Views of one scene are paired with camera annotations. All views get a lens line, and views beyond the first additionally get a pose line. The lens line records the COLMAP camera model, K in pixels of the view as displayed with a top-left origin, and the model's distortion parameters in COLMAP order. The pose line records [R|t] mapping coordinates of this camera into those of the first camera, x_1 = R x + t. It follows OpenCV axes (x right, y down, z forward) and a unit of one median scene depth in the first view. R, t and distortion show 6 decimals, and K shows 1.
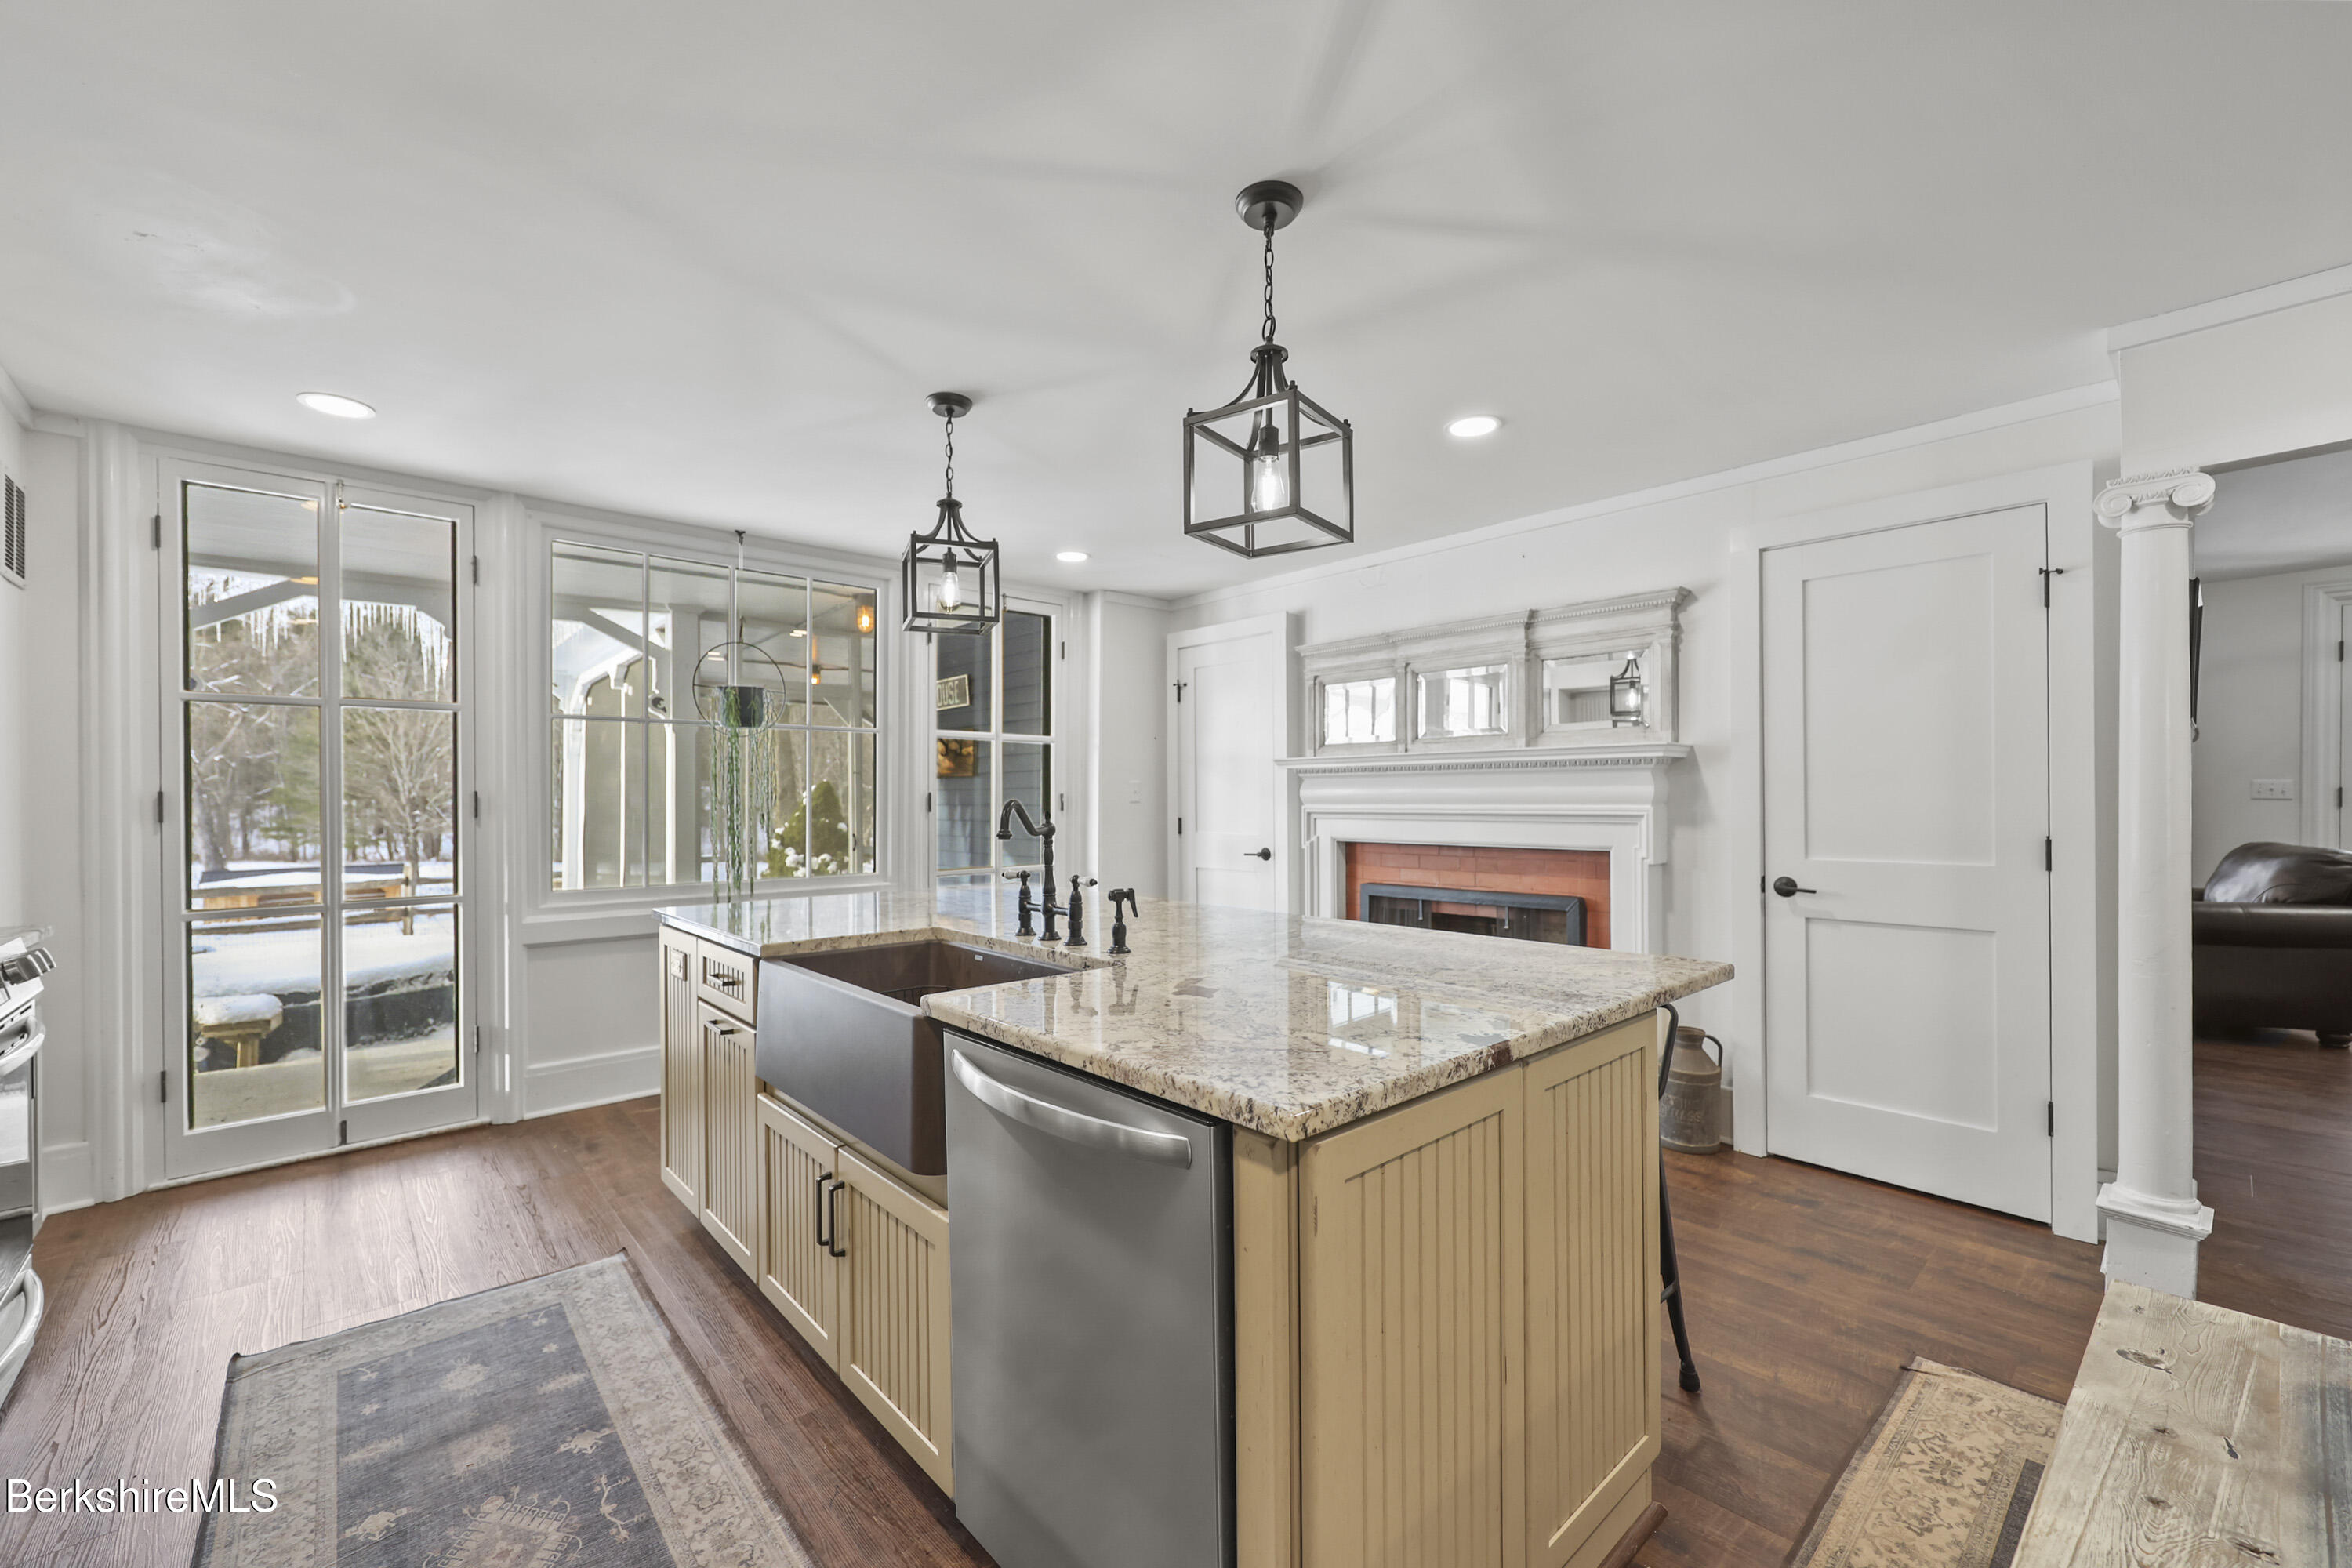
lens RADIAL K [[951.3, 0, 1183.6], [0, 951.3, 797.3], [0, 0, 1]] dist [-0.000230, -0.000215]
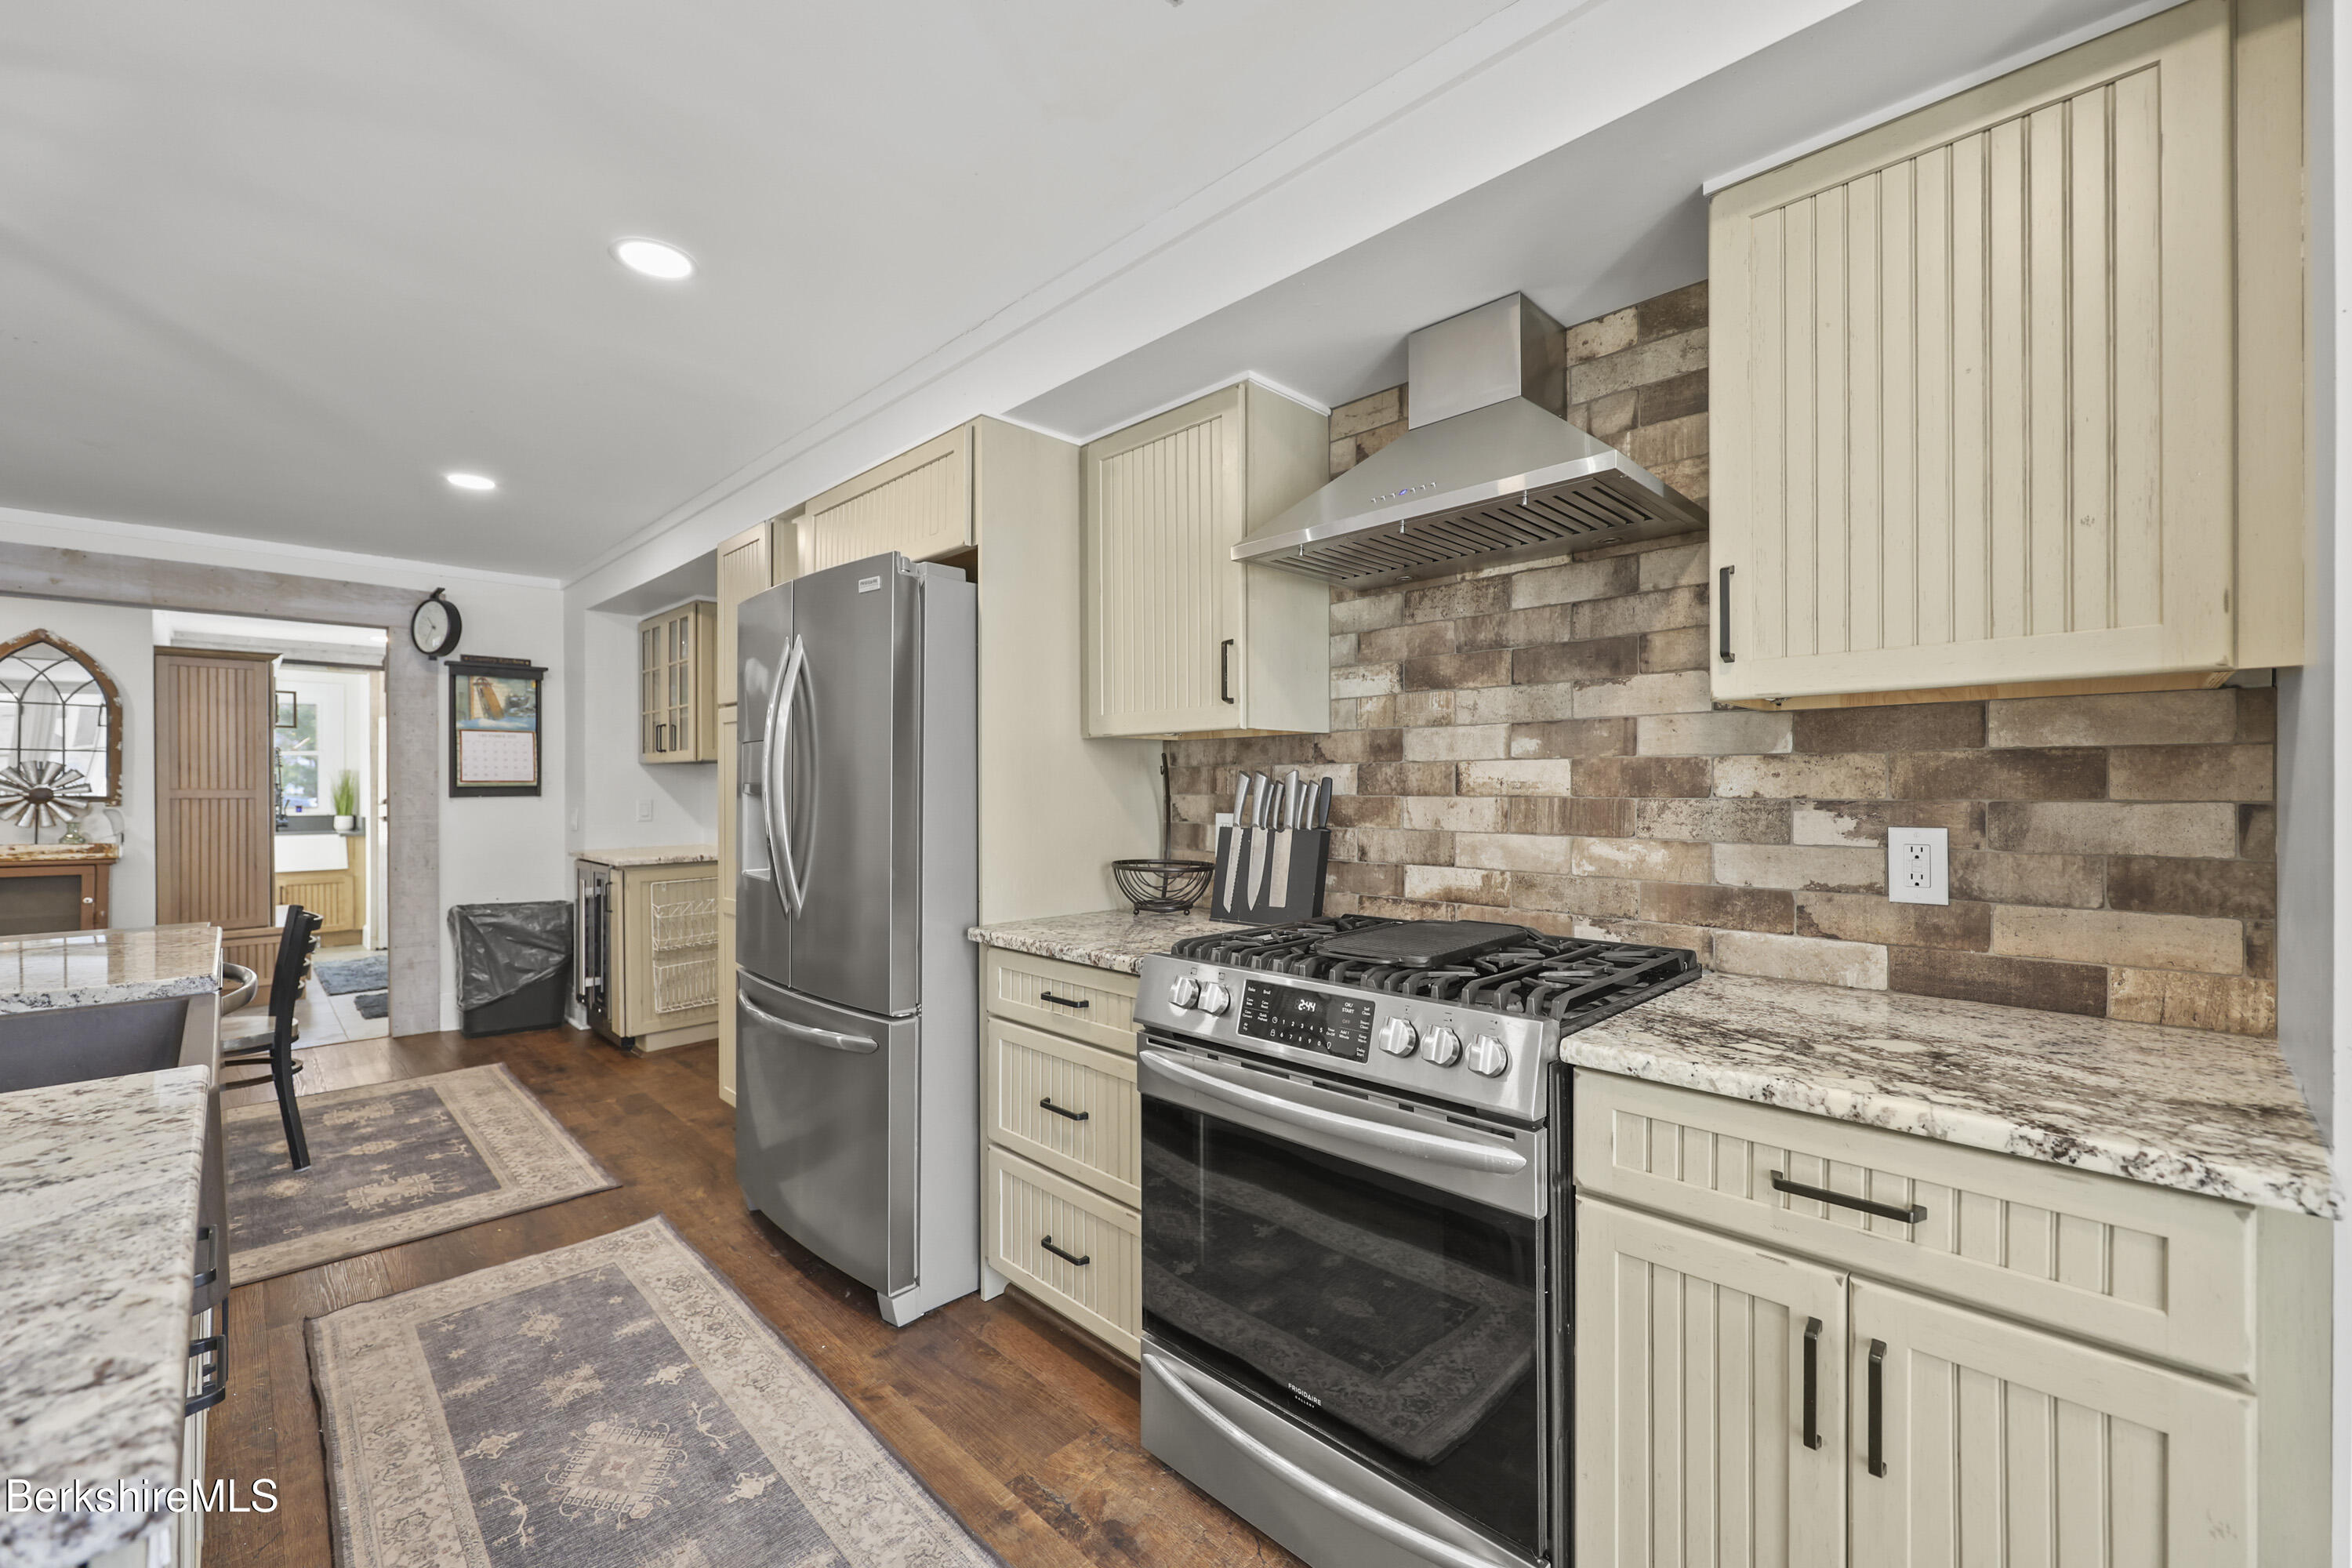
lens RADIAL K [[952.5, 0, 1183.8], [0, 952.5, 785.8], [0, 0, 1]] dist [0.000577, -0.000064]
pose [[-0.998782, 0.005747, -0.048999, -0.942194], [0.005860, 0.999980, -0.002171, 0.001803], [0.048985, -0.002456, -0.998796, 1.525333]]
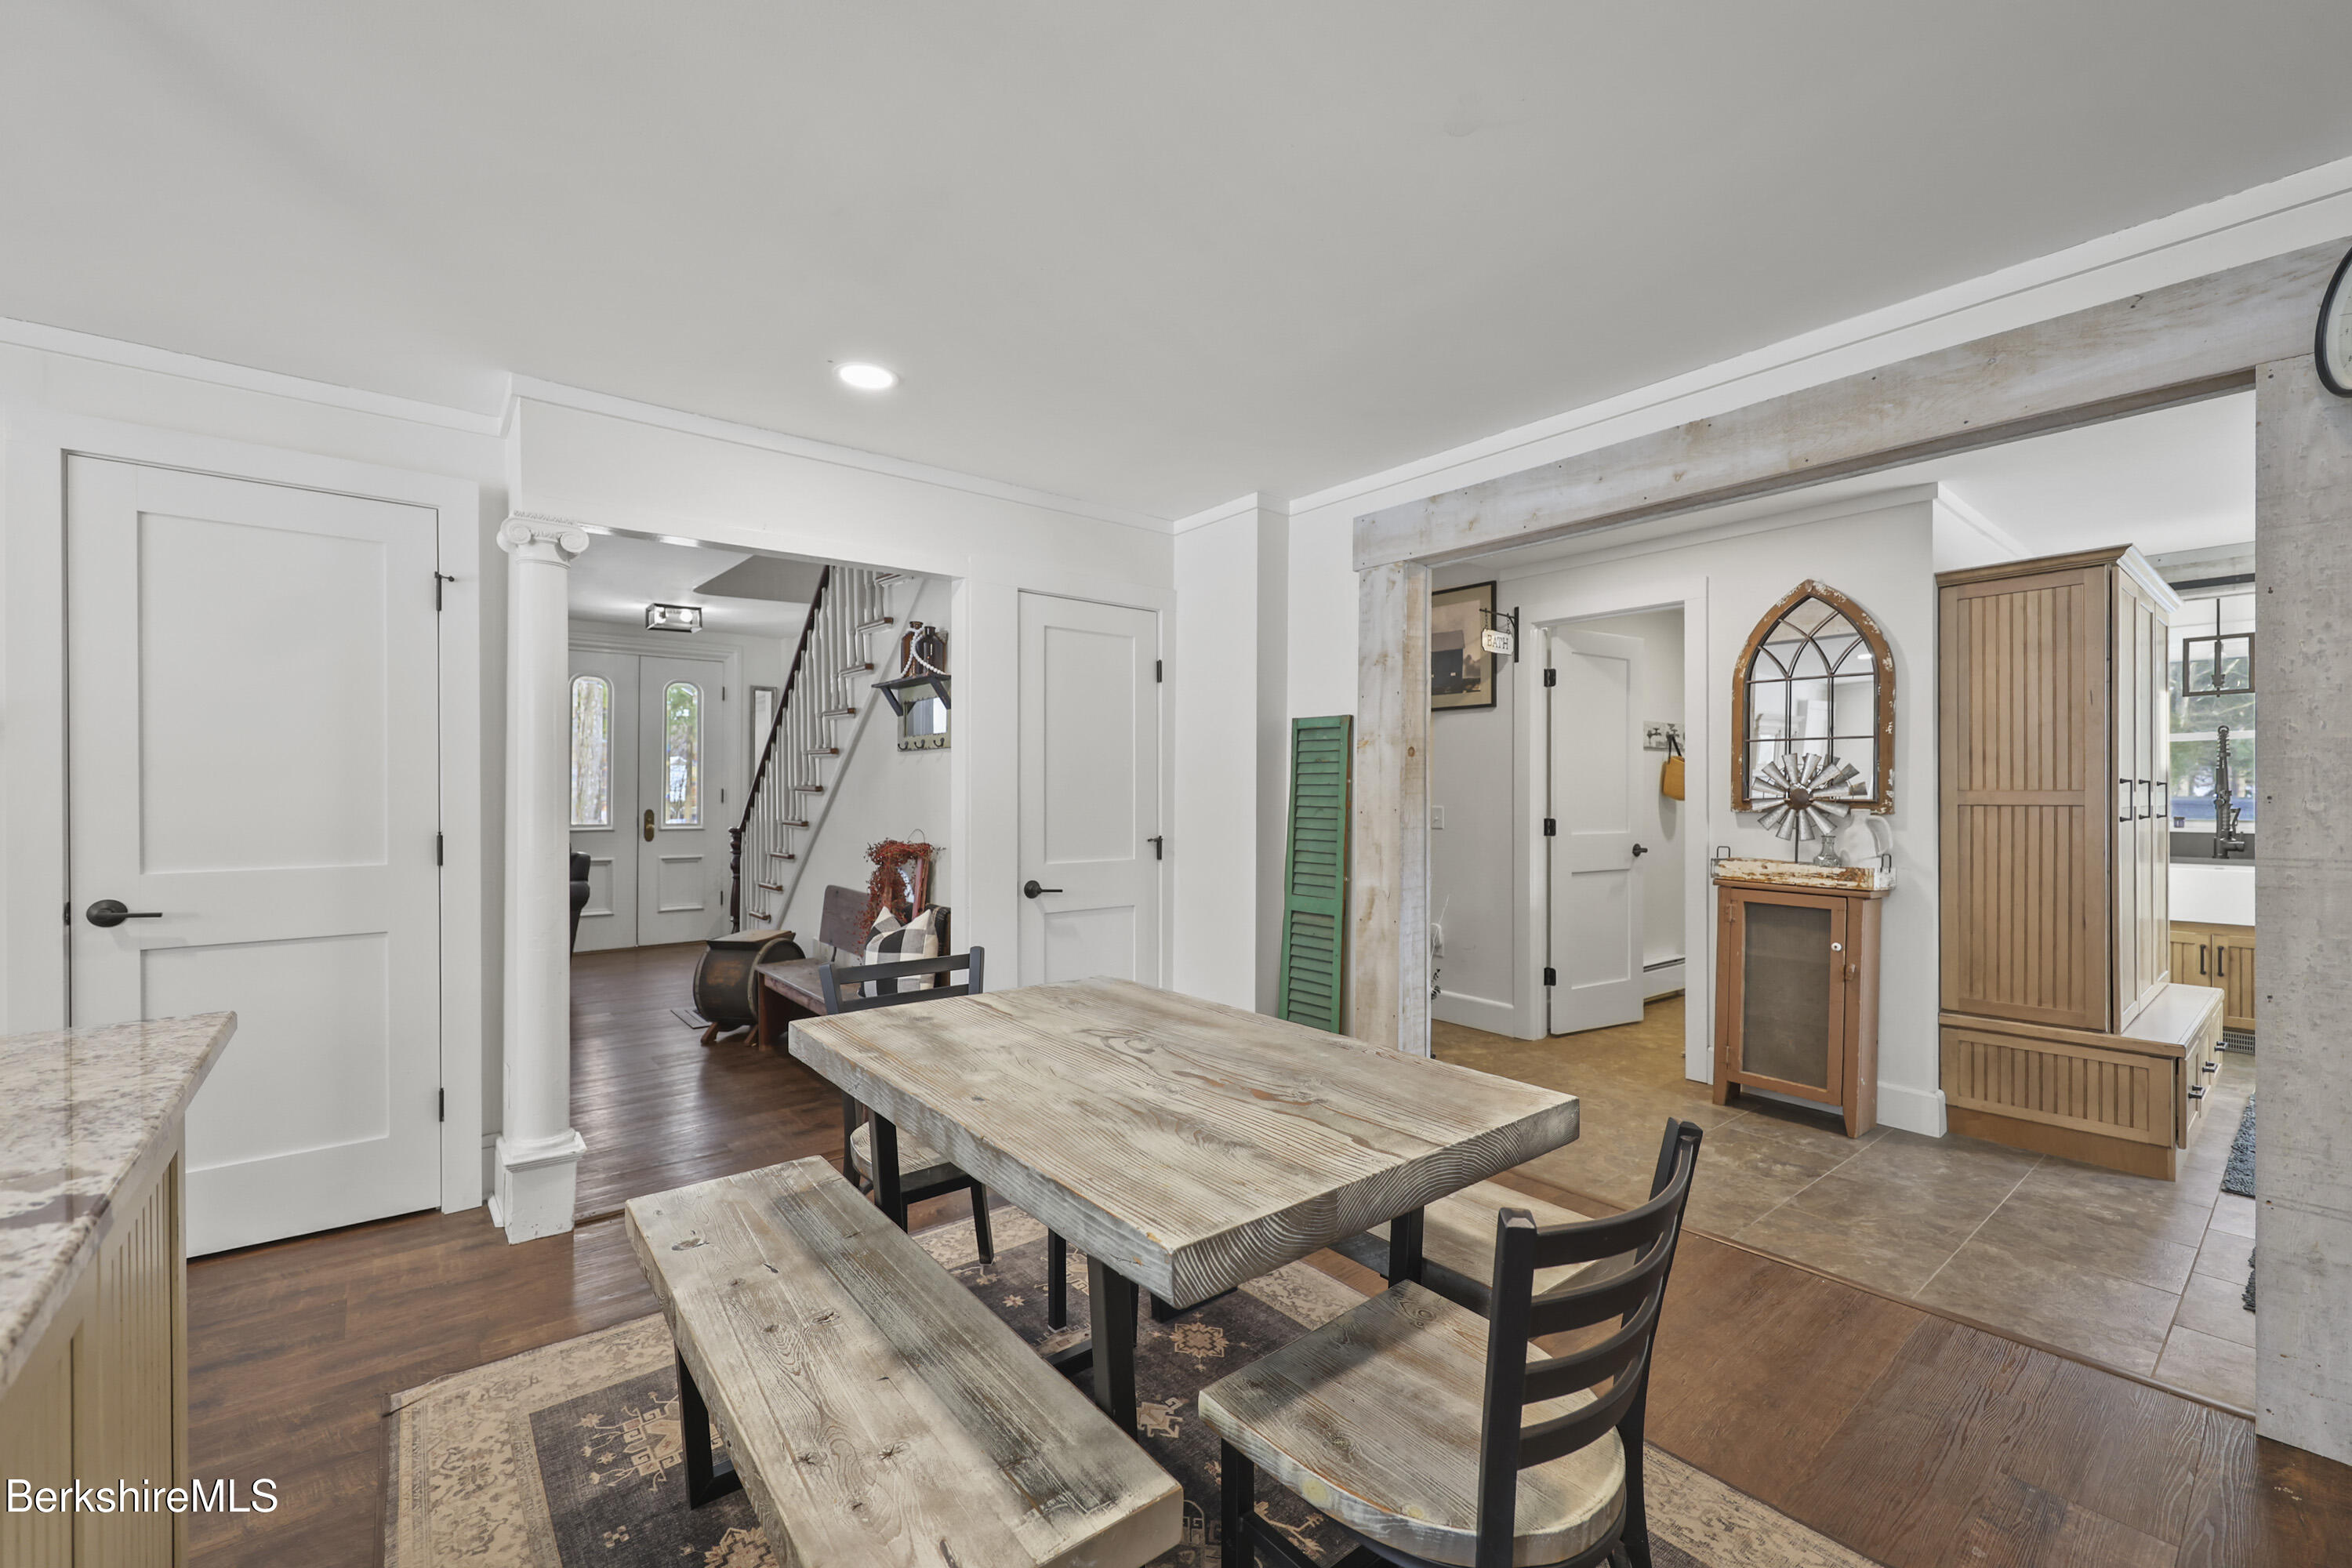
lens RADIAL K [[967.2, 0, 1190.0], [0, 967.2, 796.3], [0, 0, 1]] dist [0.002172, 0.000220]
pose [[0.041812, 0.002200, 0.999123, -0.134893], [-0.000770, 0.999997, -0.002170, 0.004500], [-0.999125, -0.000679, 0.041814, 0.172202]]
